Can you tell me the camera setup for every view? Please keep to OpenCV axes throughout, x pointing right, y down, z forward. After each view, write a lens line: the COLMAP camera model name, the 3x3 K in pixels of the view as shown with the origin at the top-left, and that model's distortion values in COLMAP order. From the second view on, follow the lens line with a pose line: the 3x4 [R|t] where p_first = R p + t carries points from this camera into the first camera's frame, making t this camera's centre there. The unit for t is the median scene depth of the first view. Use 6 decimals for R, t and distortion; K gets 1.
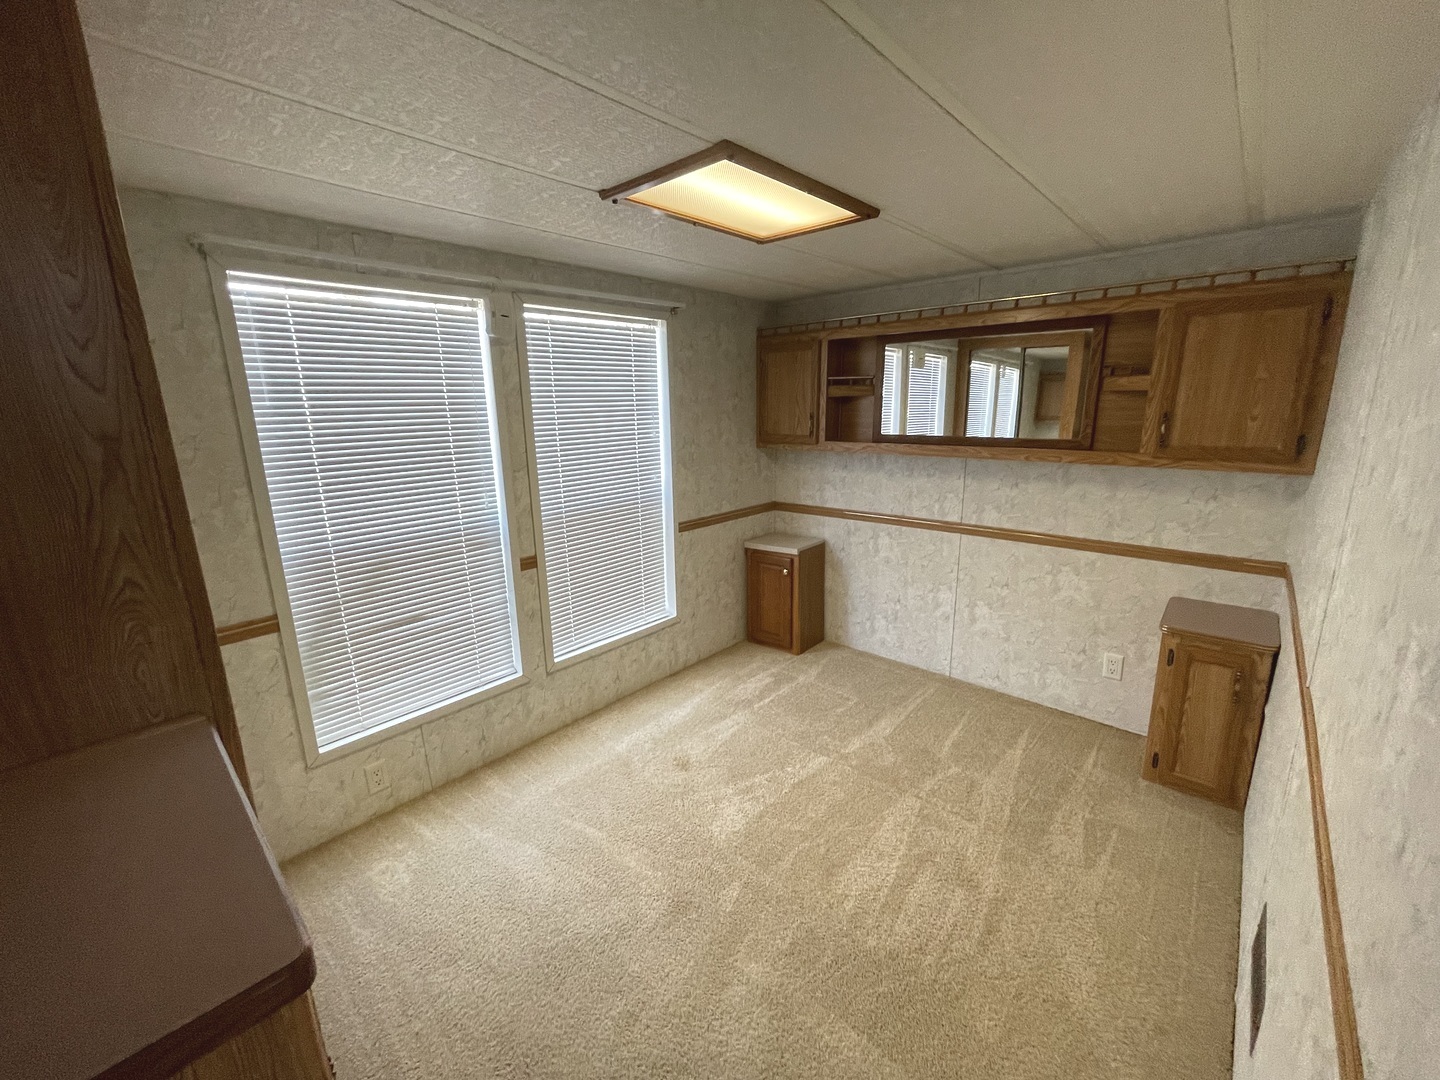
lens RADIAL K [[582.0, 0, 714.6], [0, 582.0, 536.1], [0, 0, 1]] dist [-0.002436, 0.000194]
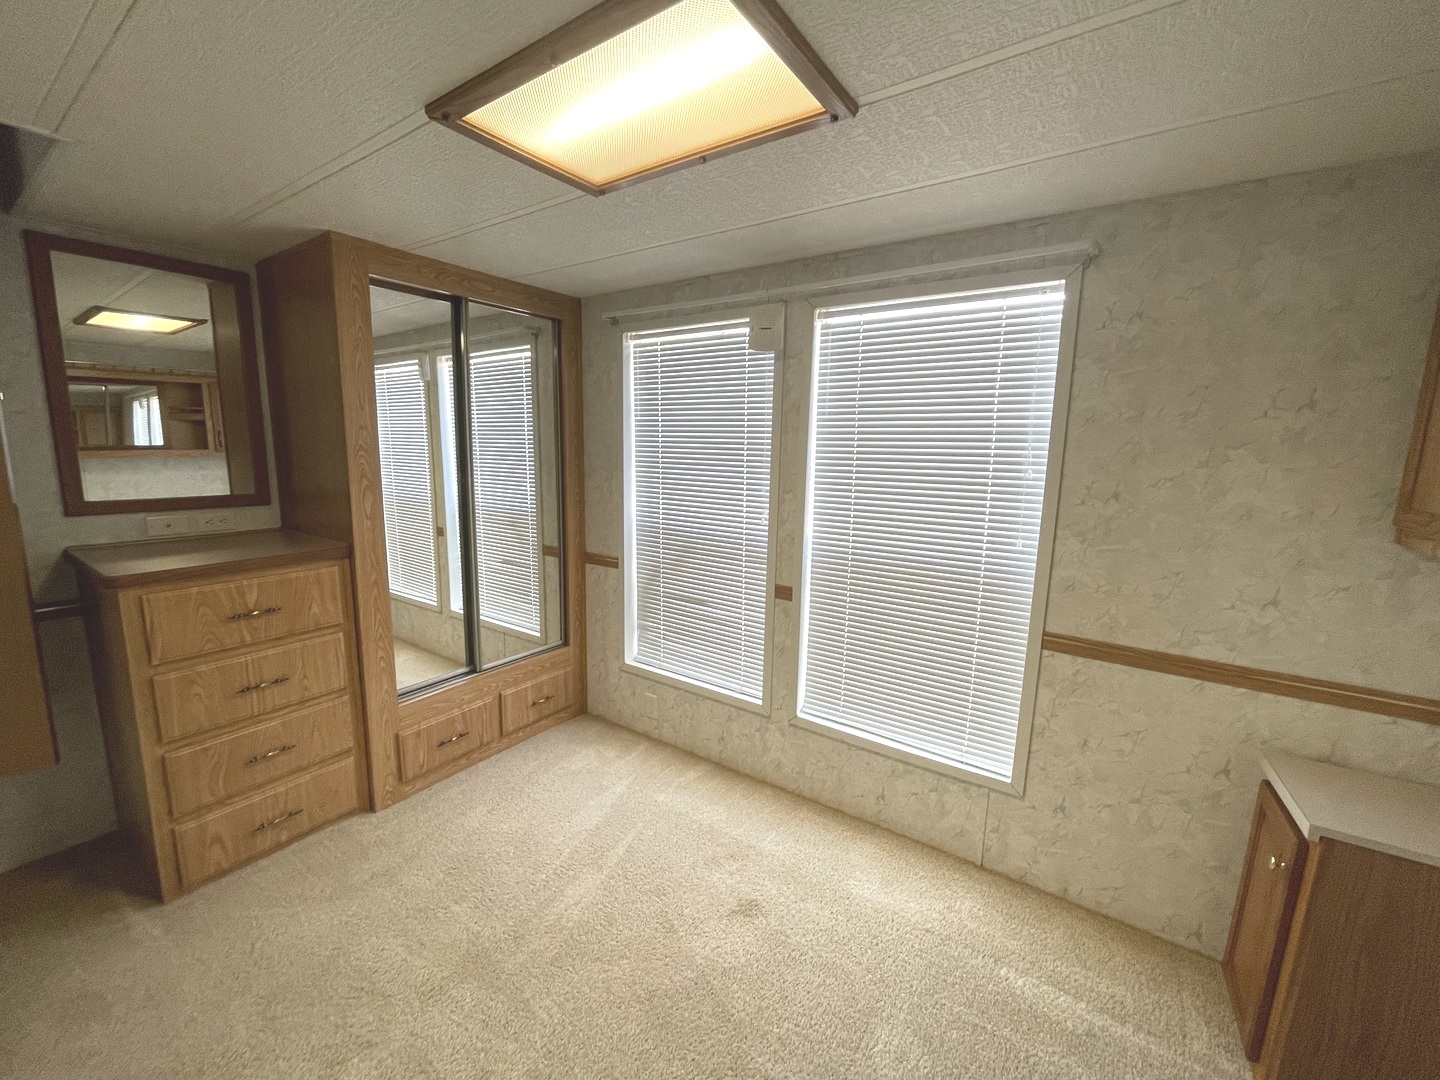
lens RADIAL K [[582.0, 0, 714.6], [0, 582.0, 536.1], [0, 0, 1]] dist [-0.002436, 0.000194]
pose [[0.132731, 0.181523, -0.974388, 0.535200], [-0.245797, 0.958405, 0.145063, -0.143704], [0.960191, 0.220248, 0.171828, 0.710493]]
